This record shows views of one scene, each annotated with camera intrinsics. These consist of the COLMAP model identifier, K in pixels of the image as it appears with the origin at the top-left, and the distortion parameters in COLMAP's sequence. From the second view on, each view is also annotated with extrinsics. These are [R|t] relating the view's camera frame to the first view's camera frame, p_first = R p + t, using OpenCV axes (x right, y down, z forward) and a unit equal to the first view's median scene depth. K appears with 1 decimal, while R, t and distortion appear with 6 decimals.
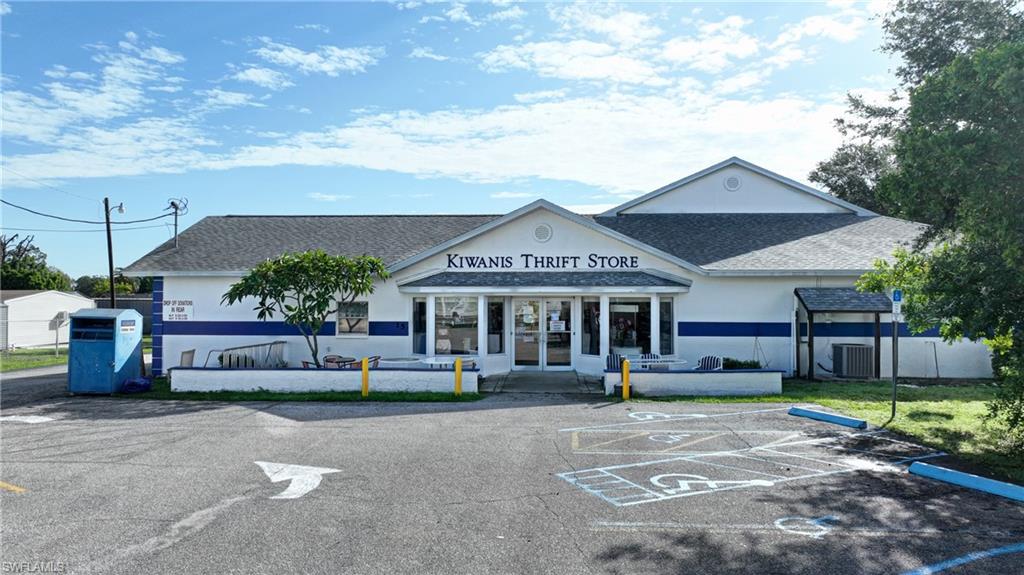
lens RADIAL K [[721.5, 0, 512.0], [0, 721.5, 287.5], [0, 0, 1]] dist [0.004242, -0.001118]
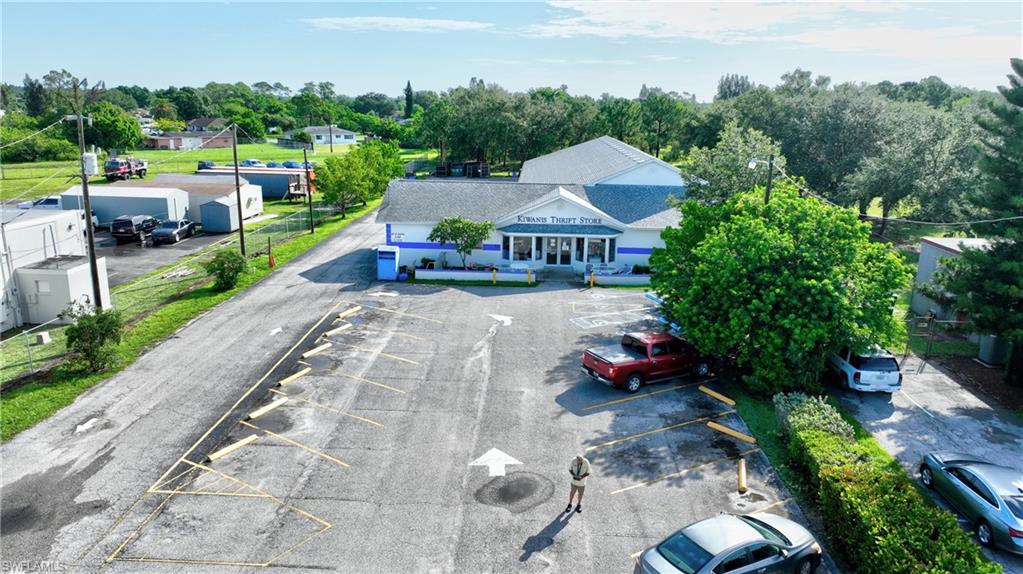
lens RADIAL K [[720.8, 0, 511.5], [0, 720.8, 287.0], [0, 0, 1]] dist [0.004242, -0.001118]
pose [[0.999739, 0.013411, 0.018515, -0.151819], [-0.017830, 0.964268, 0.264327, -0.435114], [-0.014309, -0.264588, 0.964255, -1.262467]]
